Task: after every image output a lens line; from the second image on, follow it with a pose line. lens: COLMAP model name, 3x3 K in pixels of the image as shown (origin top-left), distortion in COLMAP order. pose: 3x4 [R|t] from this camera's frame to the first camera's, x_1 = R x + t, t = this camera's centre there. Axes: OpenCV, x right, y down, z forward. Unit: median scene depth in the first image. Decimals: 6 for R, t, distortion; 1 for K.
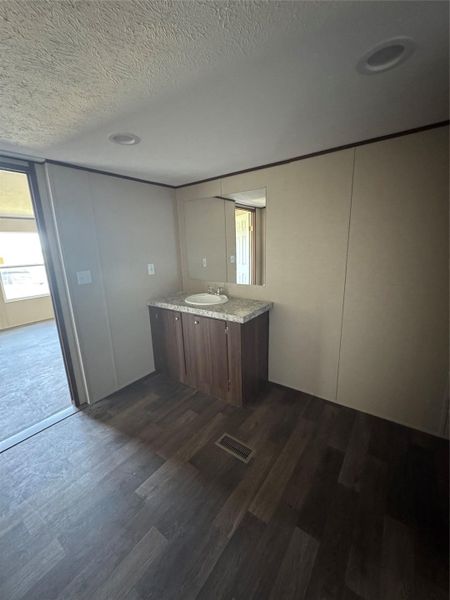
lens RADIAL K [[240.4, 0, 226.2], [0, 240.4, 301.6], [0, 0, 1]] dist [-0.003879, 0.000016]
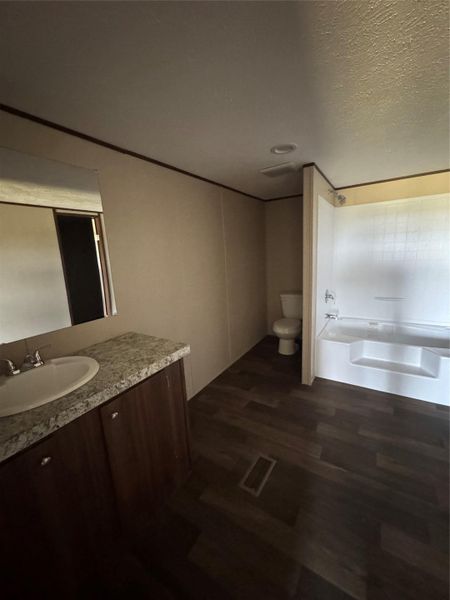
lens RADIAL K [[240.4, 0, 226.2], [0, 240.4, 301.6], [0, 0, 1]] dist [-0.003879, 0.000016]
pose [[-0.079974, -0.166151, 0.982852, -0.733886], [0.282406, 0.941834, 0.182196, -0.187020], [-0.955956, 0.292134, -0.028400, 0.976738]]
